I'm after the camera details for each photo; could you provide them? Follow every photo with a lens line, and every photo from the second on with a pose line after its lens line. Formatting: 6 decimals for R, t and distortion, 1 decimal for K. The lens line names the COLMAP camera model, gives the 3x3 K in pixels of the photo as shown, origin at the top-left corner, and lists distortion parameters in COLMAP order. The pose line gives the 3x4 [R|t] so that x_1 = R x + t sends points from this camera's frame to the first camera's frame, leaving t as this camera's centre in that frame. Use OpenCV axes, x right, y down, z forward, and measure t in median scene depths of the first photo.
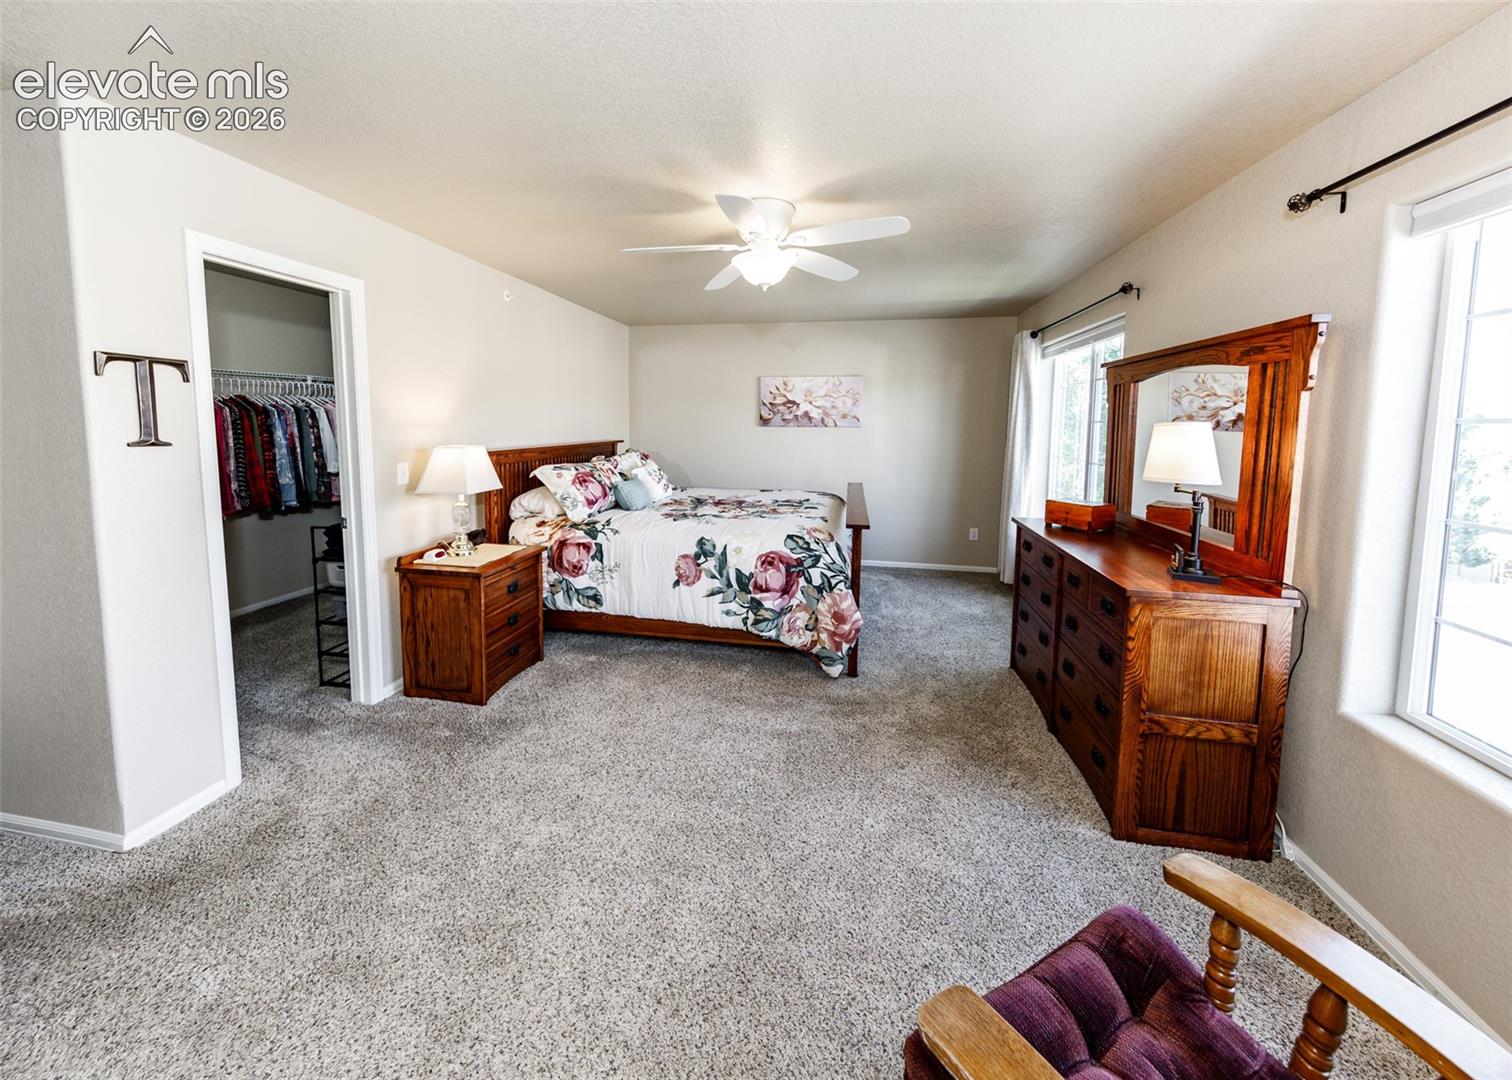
lens RADIAL K [[558.0, 0, 752.0], [0, 558.0, 464.8], [0, 0, 1]] dist [0.000222, 0.000012]
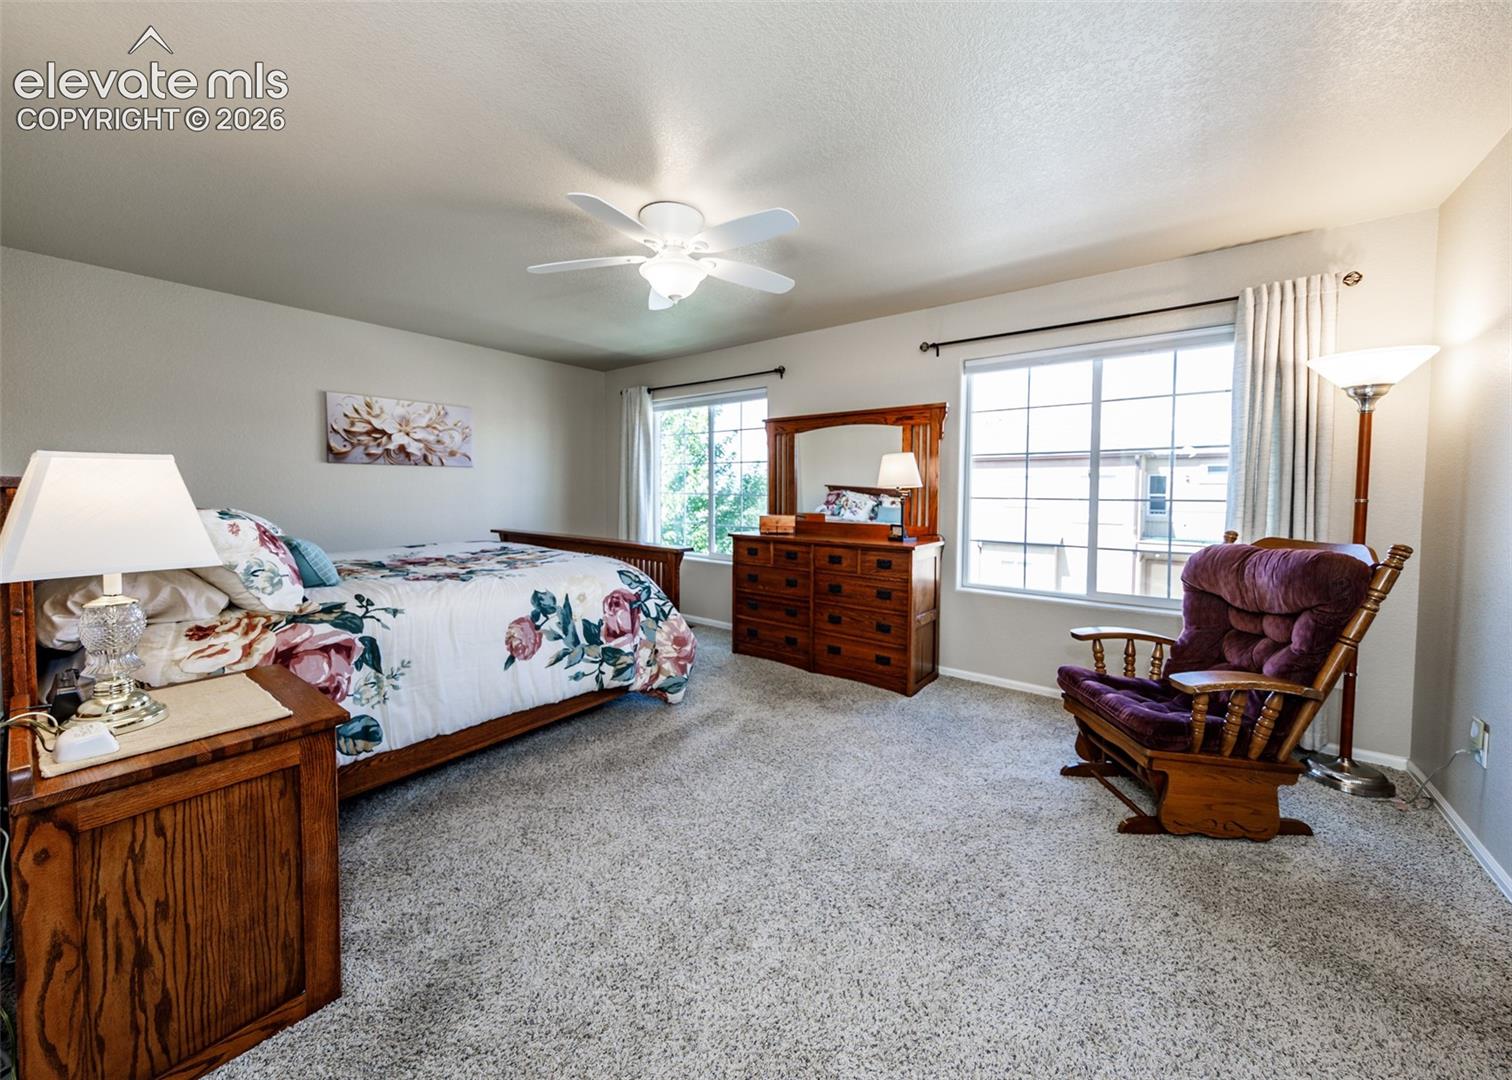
lens RADIAL K [[553.0, 0, 757.2], [0, 553.0, 507.9], [0, 0, 1]] dist [0.000893, -0.000025]
pose [[0.445624, -0.038876, 0.894376, -0.643499], [0.068813, 0.997588, 0.009077, 0.030812], [-0.892572, 0.057500, 0.447224, 0.393285]]
